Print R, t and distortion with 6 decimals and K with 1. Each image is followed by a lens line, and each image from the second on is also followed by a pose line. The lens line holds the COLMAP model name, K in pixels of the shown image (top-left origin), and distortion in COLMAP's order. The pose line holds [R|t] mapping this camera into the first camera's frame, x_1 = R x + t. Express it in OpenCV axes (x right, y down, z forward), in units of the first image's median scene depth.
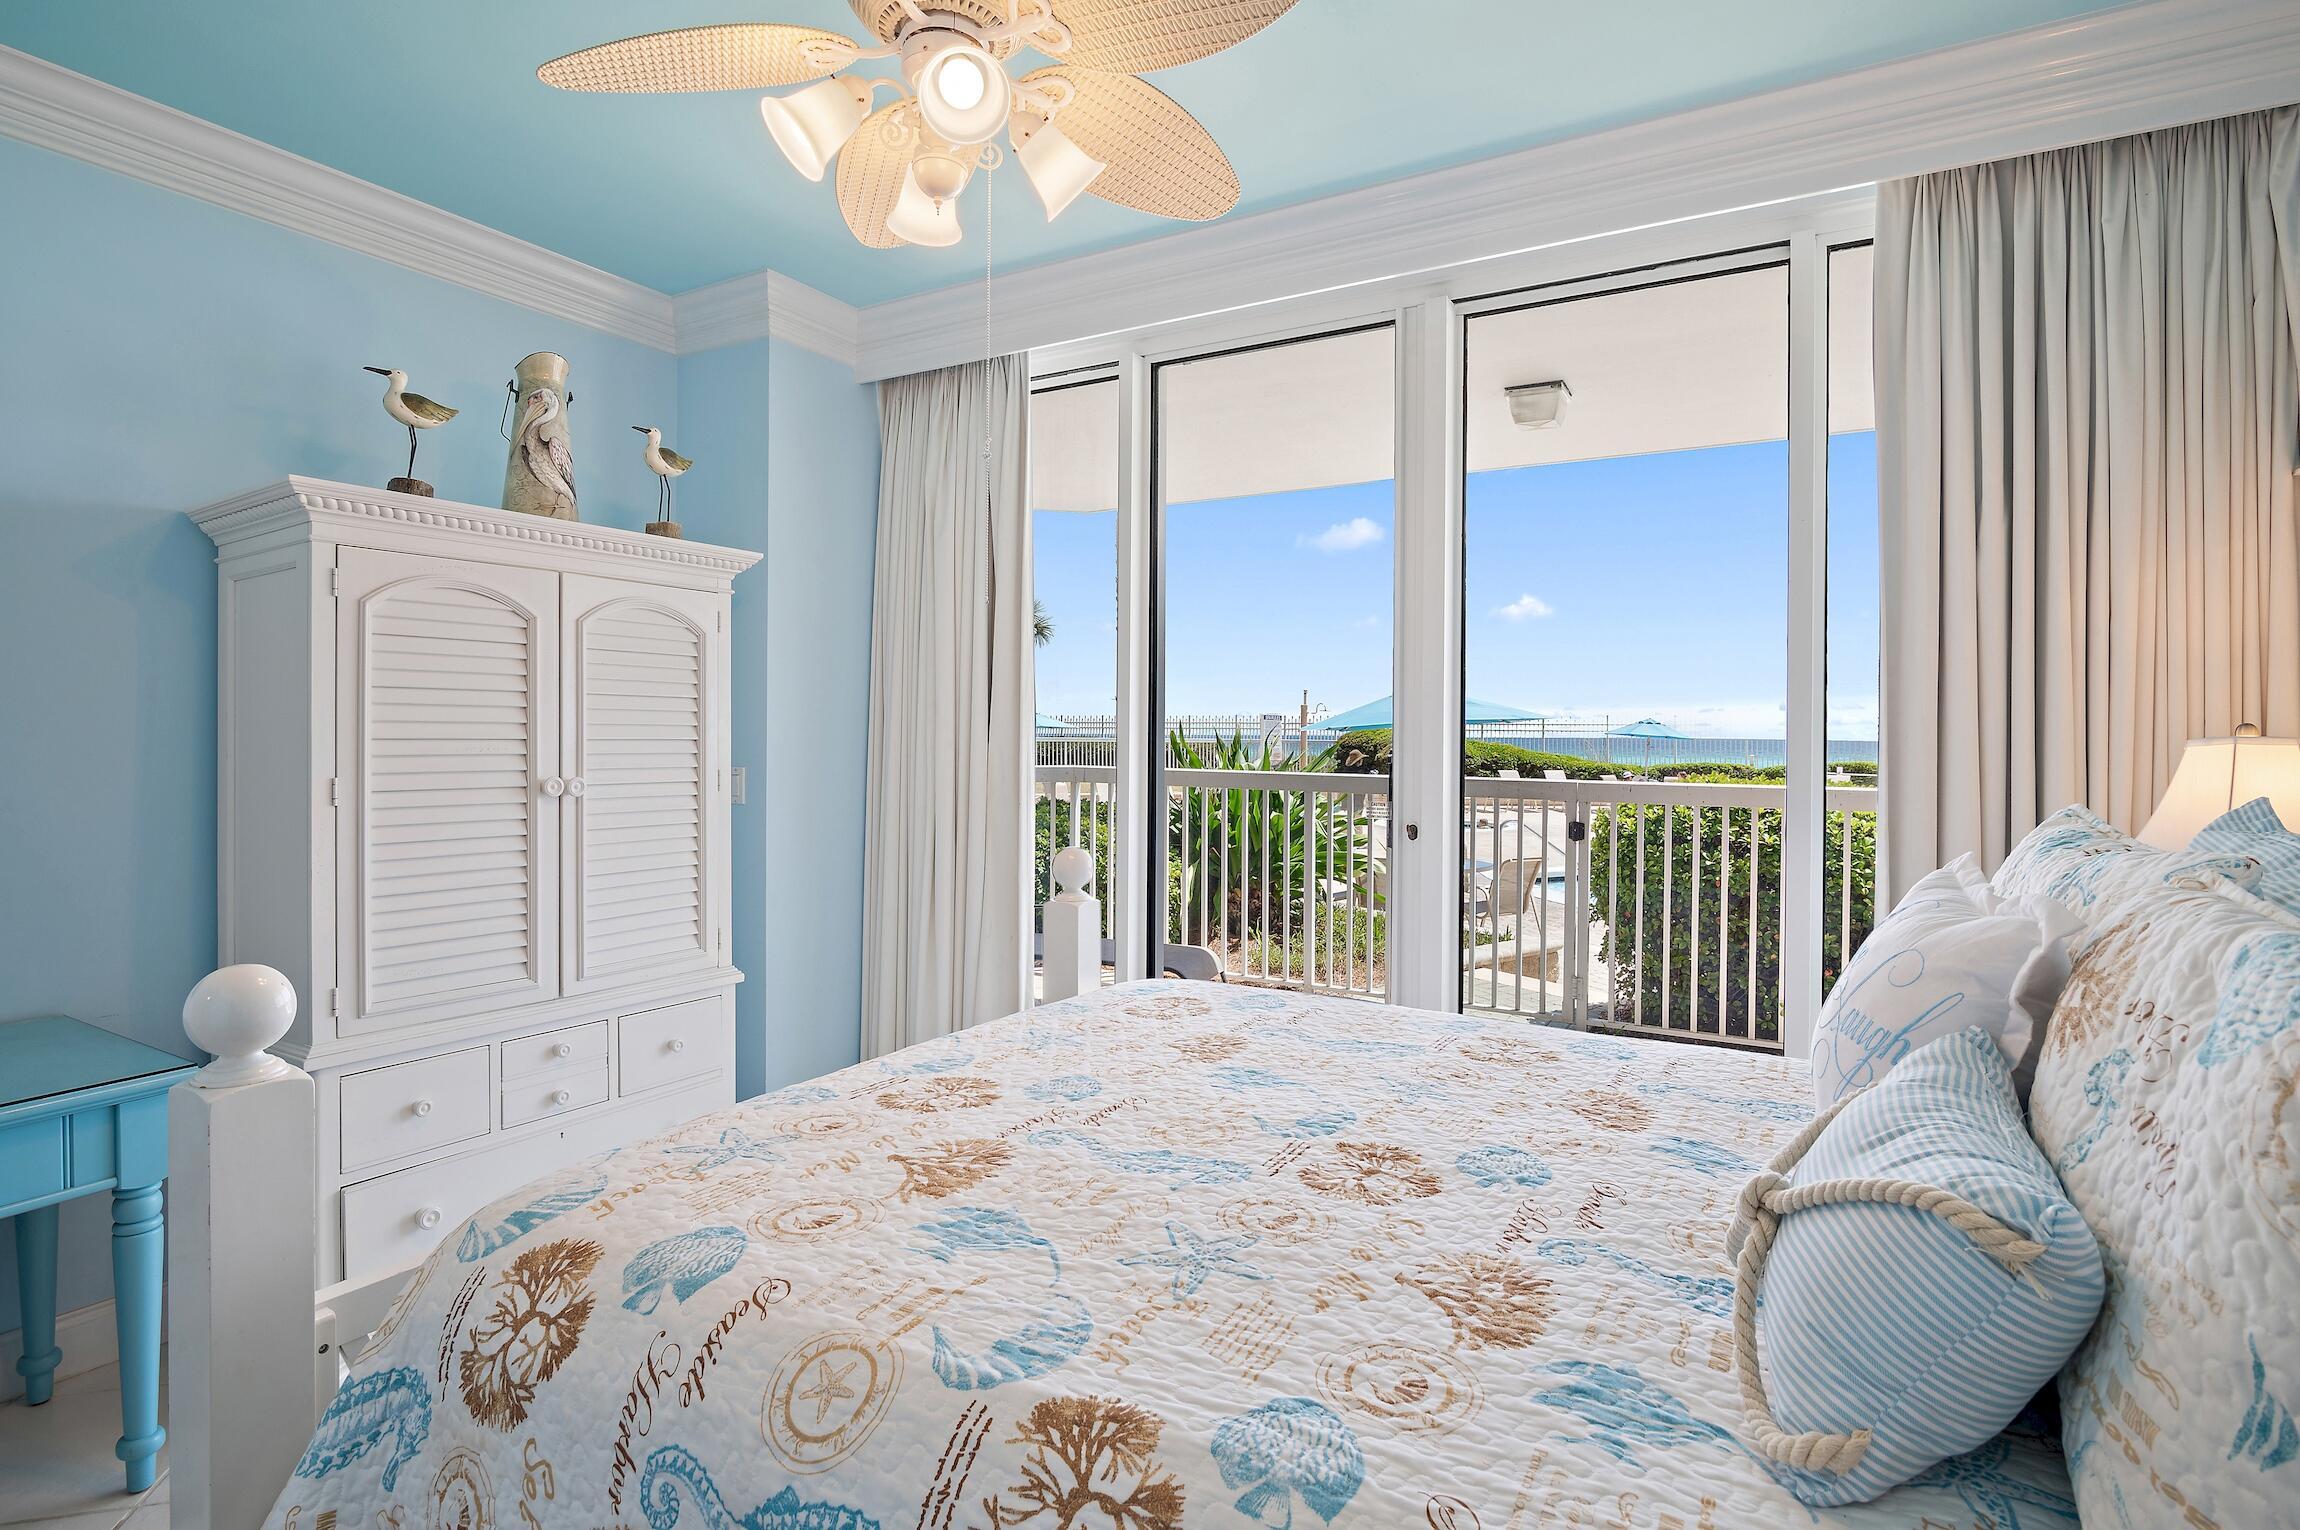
lens RADIAL K [[1153.1, 0, 1142.3], [0, 1153.1, 739.5], [0, 0, 1]] dist [-0.004667, -0.002483]
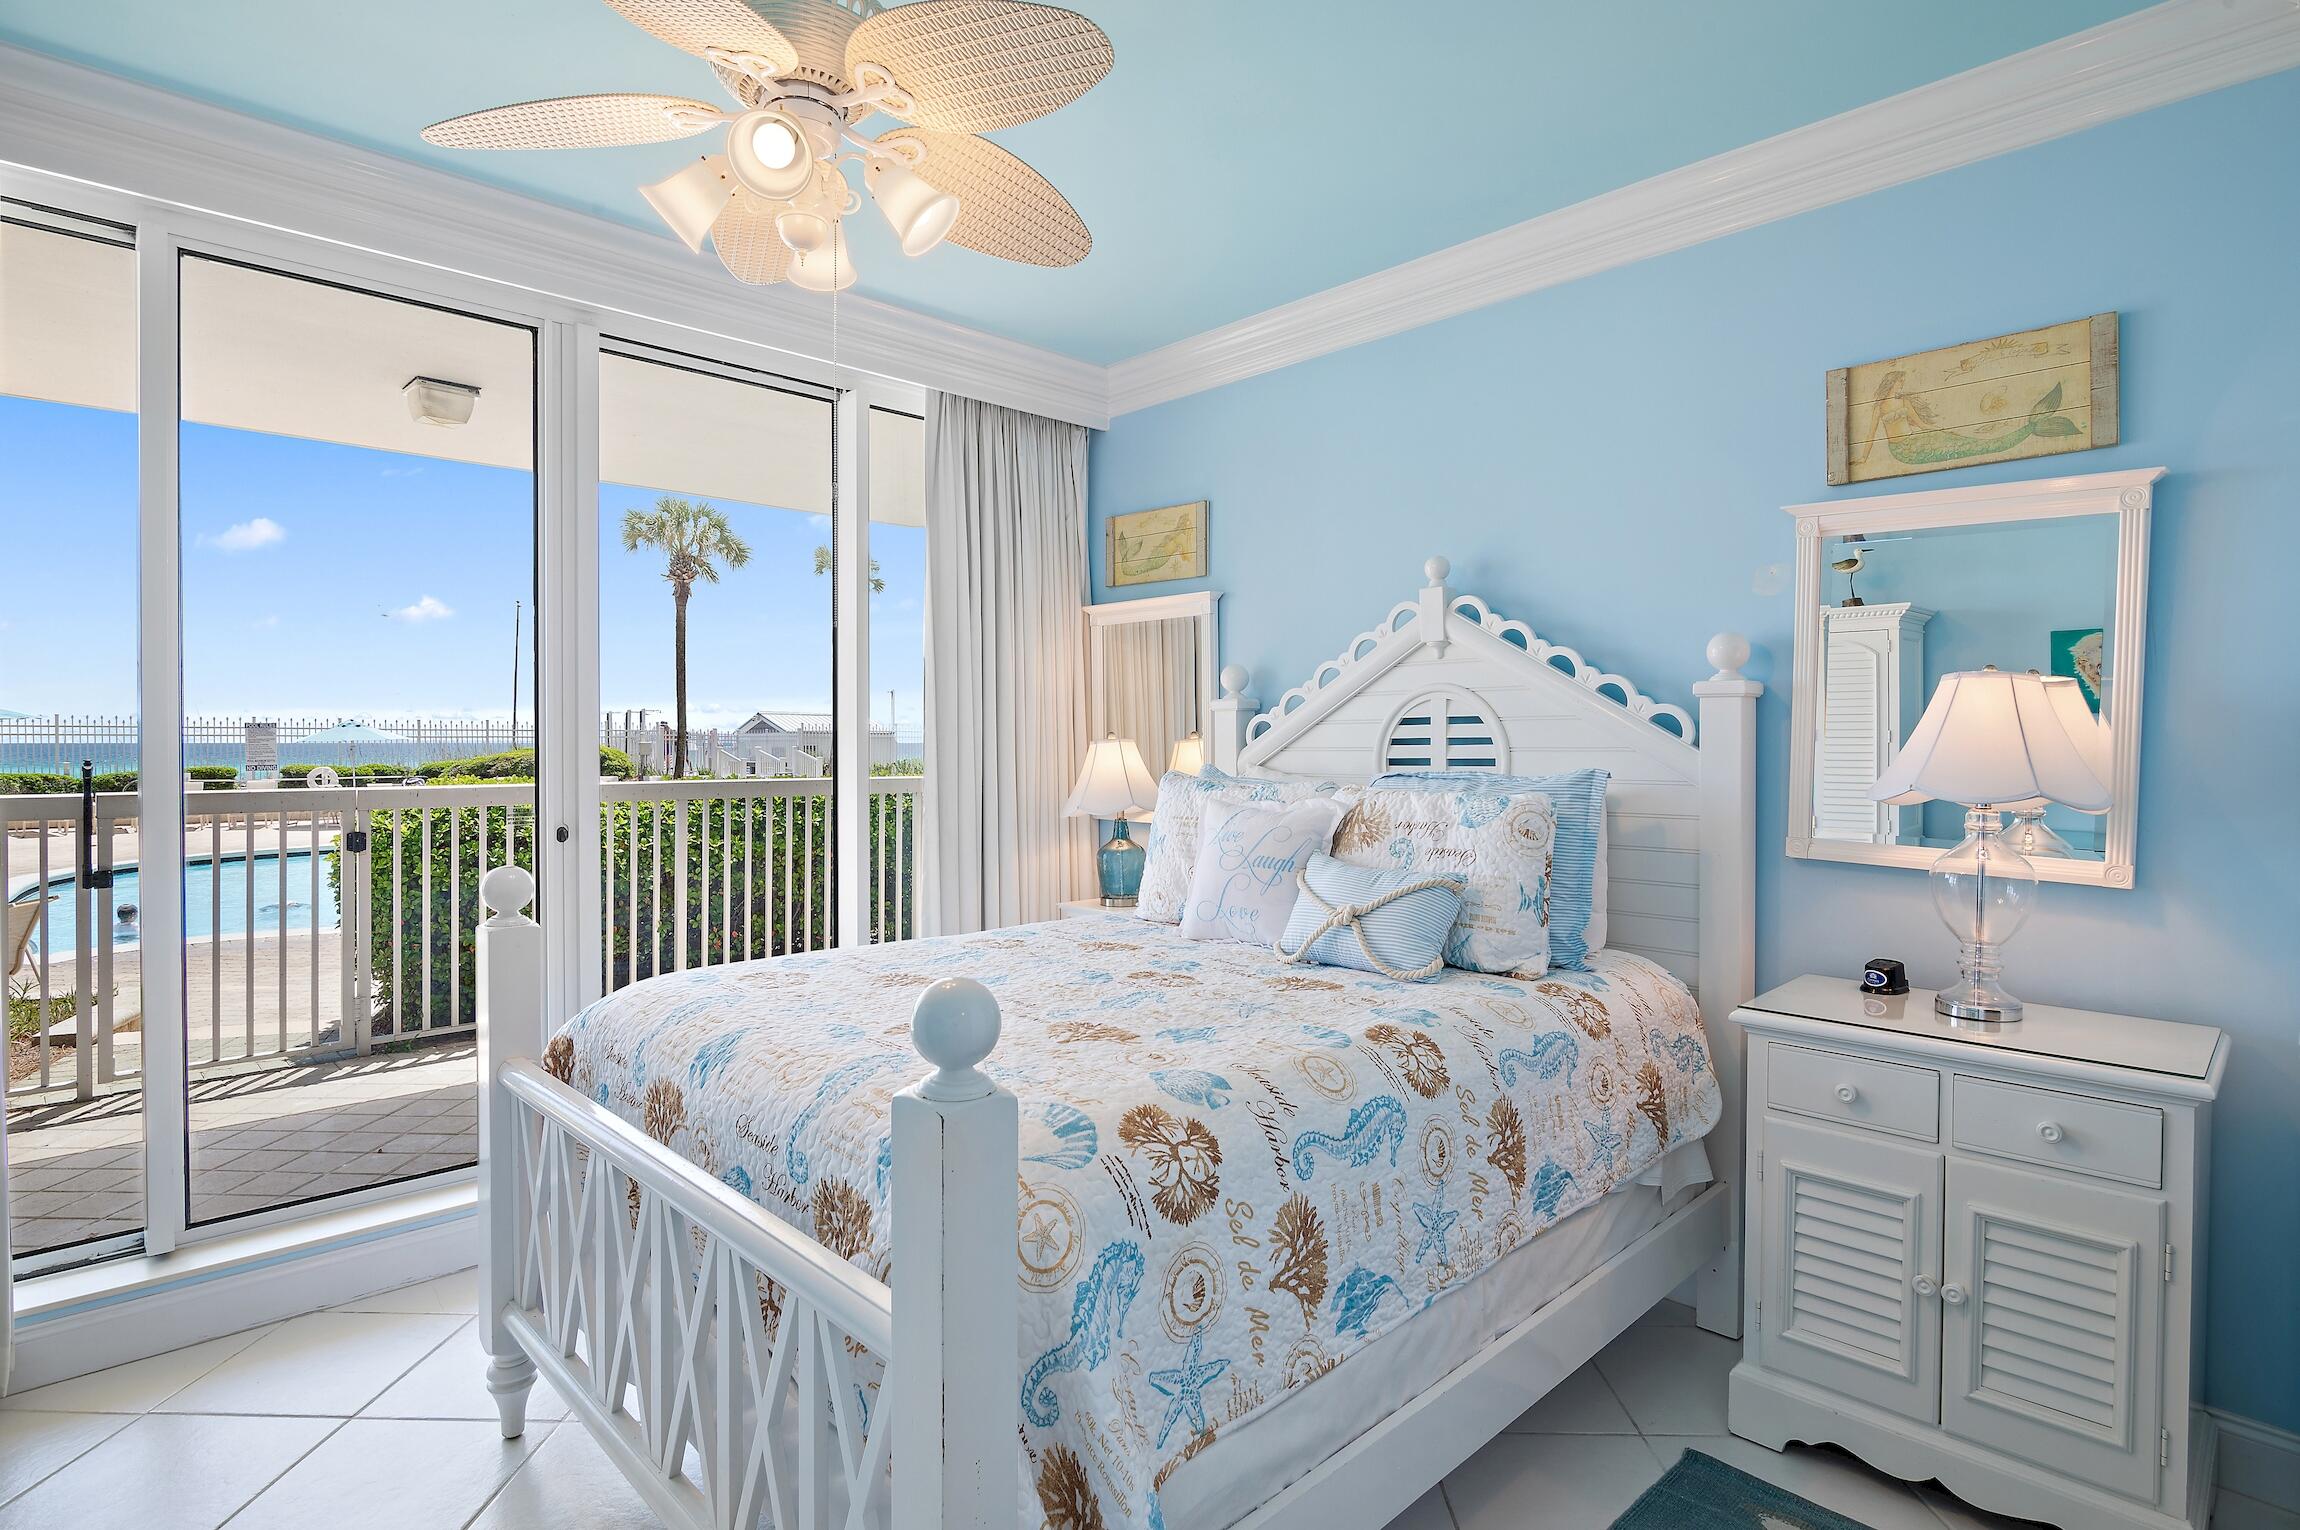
lens RADIAL K [[1173.3, 0, 1145.8], [0, 1173.3, 767.2], [0, 0, 1]] dist [-0.005860, 0.000007]
pose [[0.272119, -0.031296, 0.961755, -1.831445], [0.009014, 0.999510, 0.029974, -0.017547], [-0.962221, 0.000512, 0.272268, 0.602016]]
